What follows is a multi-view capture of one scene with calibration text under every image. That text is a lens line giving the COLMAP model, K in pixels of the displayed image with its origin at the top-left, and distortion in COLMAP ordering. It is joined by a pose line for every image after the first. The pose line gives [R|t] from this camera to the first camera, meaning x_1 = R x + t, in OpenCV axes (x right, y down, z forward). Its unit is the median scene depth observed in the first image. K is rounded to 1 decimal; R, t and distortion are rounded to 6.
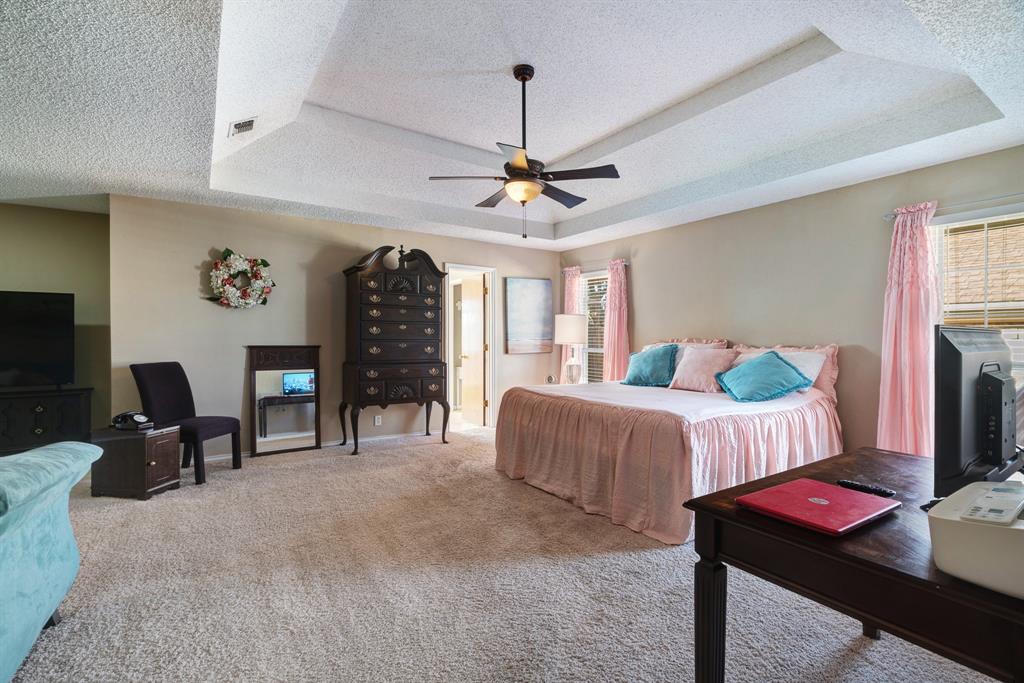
lens RADIAL K [[467.1, 0, 502.5], [0, 467.1, 338.7], [0, 0, 1]] dist [-0.010529, 0.003115]
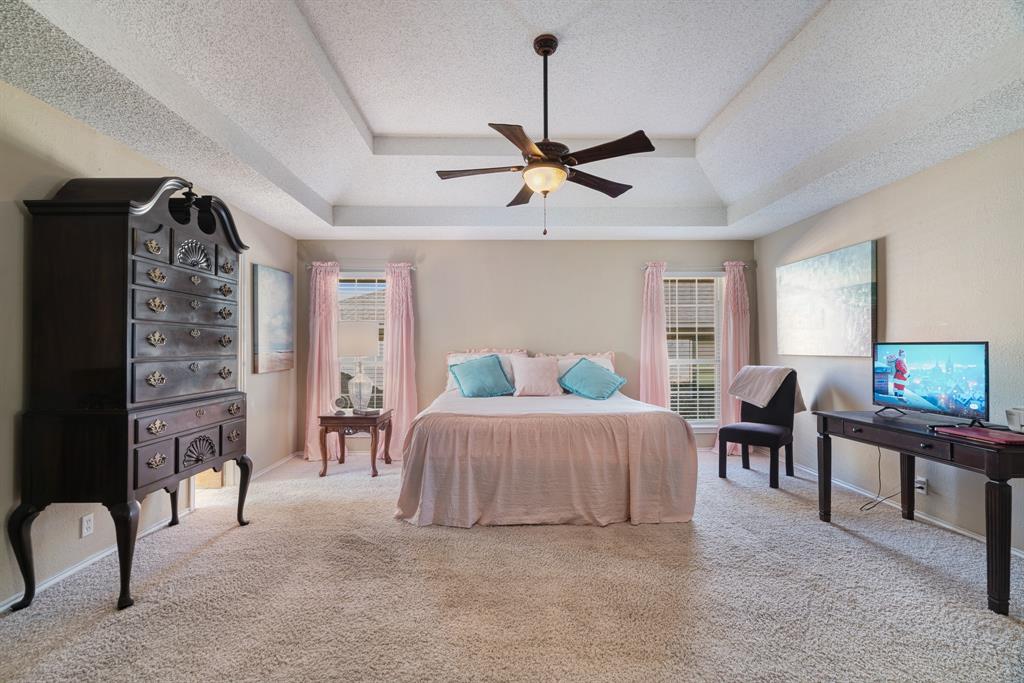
lens RADIAL K [[467.1, 0, 505.7], [0, 467.1, 342.0], [0, 0, 1]] dist [-0.010529, 0.003115]
pose [[0.535574, 0.000394, 0.844488, -0.548591], [0.011731, 0.999900, -0.007906, -0.007610], [-0.844407, 0.014141, 0.535516, 0.460308]]
